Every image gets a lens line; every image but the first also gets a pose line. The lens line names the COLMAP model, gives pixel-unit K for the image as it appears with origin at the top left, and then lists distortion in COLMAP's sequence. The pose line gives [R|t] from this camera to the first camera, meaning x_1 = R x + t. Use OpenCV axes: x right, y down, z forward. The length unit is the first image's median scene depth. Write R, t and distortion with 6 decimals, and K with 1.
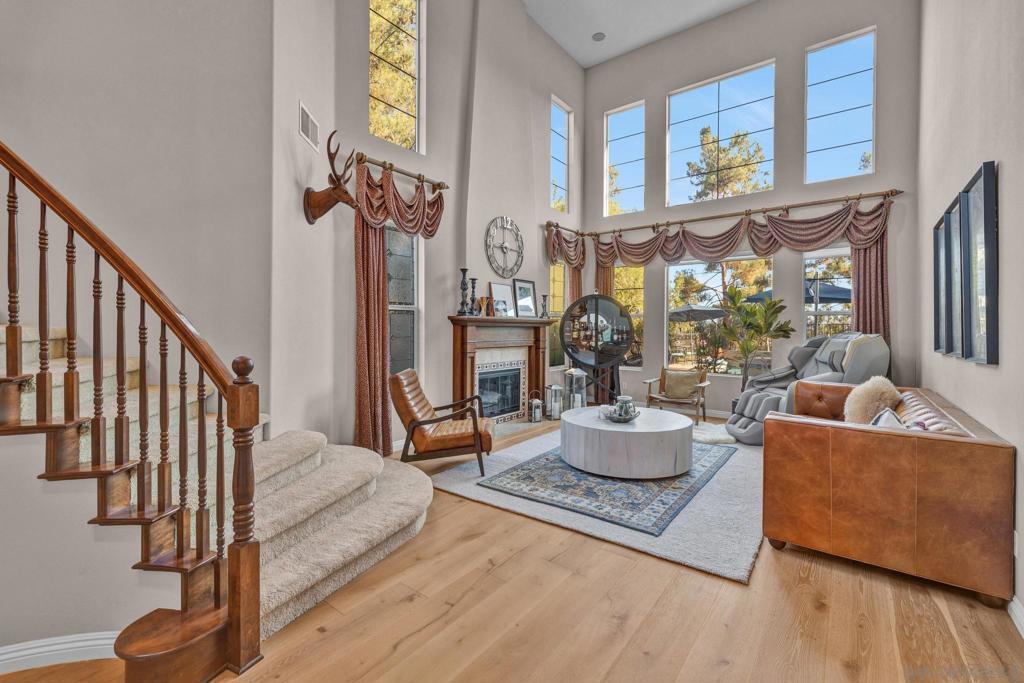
lens RADIAL K [[433.3, 0, 516.7], [0, 433.3, 334.3], [0, 0, 1]] dist [0.001010, -0.000029]
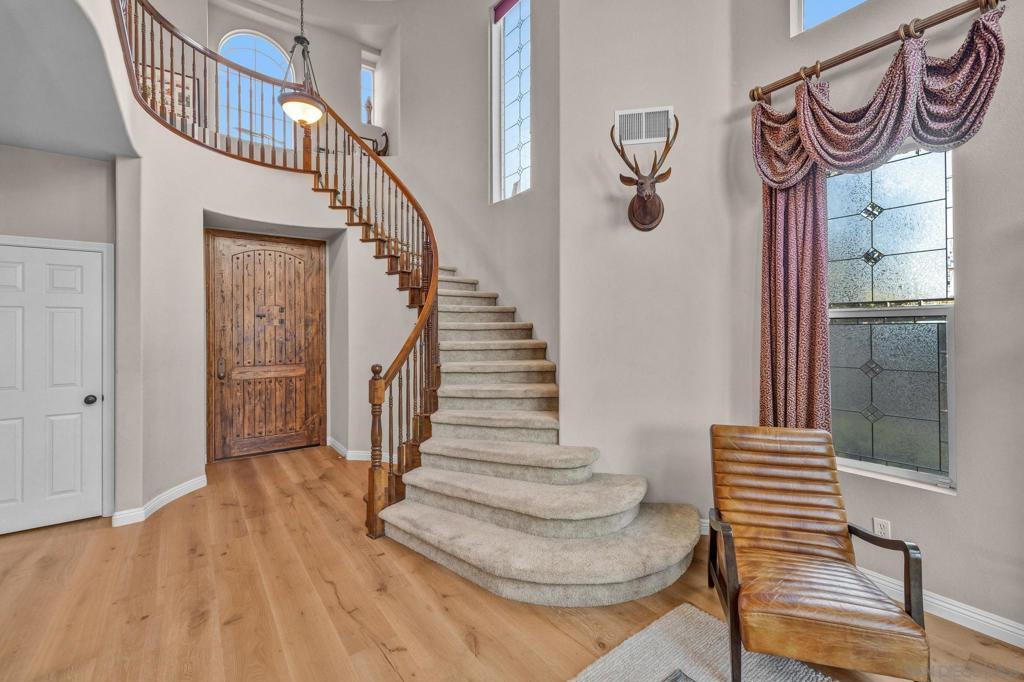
lens RADIAL K [[433.3, 0, 516.7], [0, 433.3, 333.8], [0, 0, 1]] dist [0.001010, -0.000029]
pose [[-0.266955, -0.005043, -0.963696, 0.334893], [-0.008680, 0.999958, -0.002828, -0.030110], [0.963670, 0.007610, -0.266987, 0.712528]]
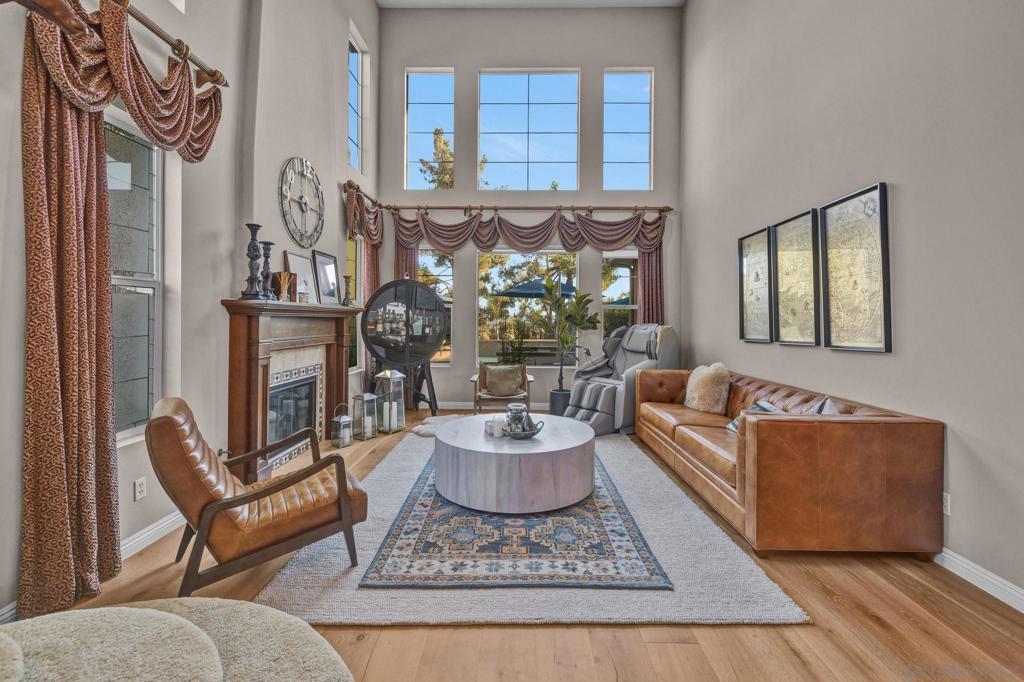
lens RADIAL K [[428.3, 0, 513.4], [0, 428.3, 320.7], [0, 0, 1]] dist [0.000854, 0.000034]
pose [[0.803407, -0.000034, 0.595430, -0.203512], [0.005698, 0.999955, -0.007630, -0.006562], [-0.595403, 0.009523, 0.803371, 0.307263]]
